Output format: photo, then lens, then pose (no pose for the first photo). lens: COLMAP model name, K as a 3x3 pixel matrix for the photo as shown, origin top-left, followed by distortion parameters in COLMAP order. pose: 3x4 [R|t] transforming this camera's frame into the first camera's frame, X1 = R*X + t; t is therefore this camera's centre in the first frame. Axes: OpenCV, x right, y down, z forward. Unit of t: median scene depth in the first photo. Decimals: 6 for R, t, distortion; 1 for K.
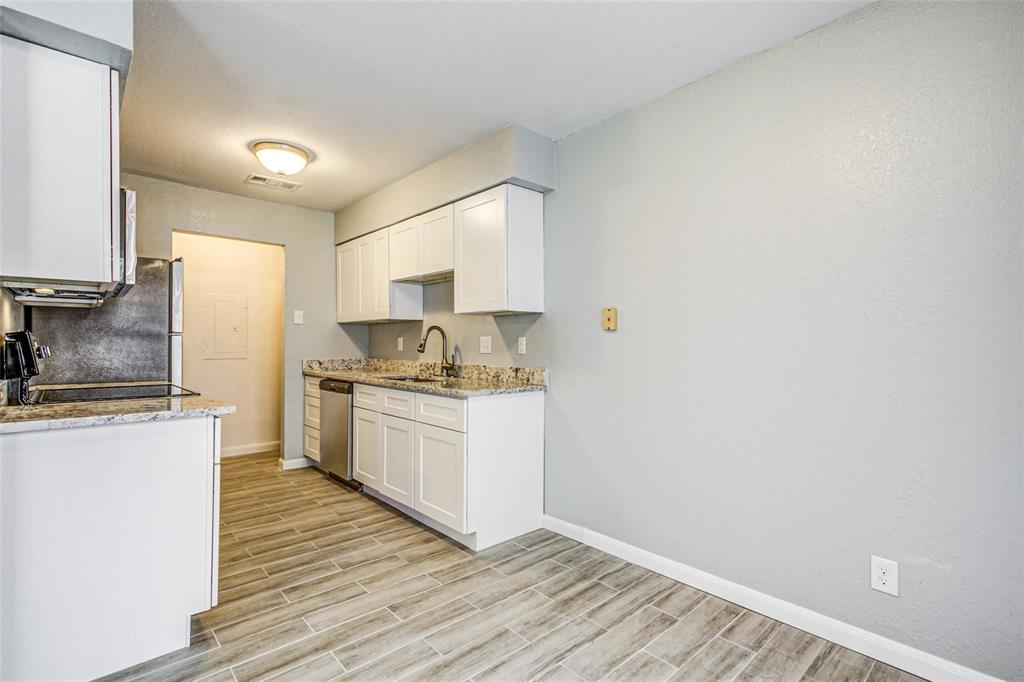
lens RADIAL K [[477.4, 0, 511.0], [0, 477.4, 342.2], [0, 0, 1]] dist [0.001031, 0.000189]
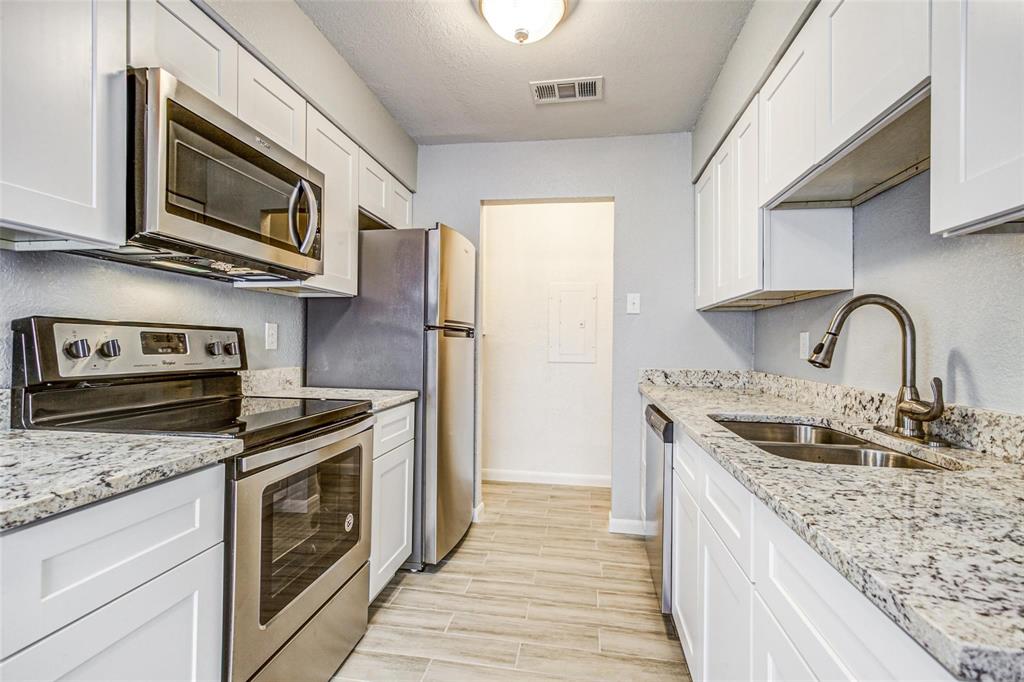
lens RADIAL K [[477.4, 0, 508.2], [0, 477.4, 341.1], [0, 0, 1]] dist [0.001031, 0.000189]
pose [[0.623523, 0.000290, -0.781805, -0.048161], [-0.007622, 0.999955, -0.005707, 0.005240], [0.781768, 0.009517, 0.623497, 0.552284]]
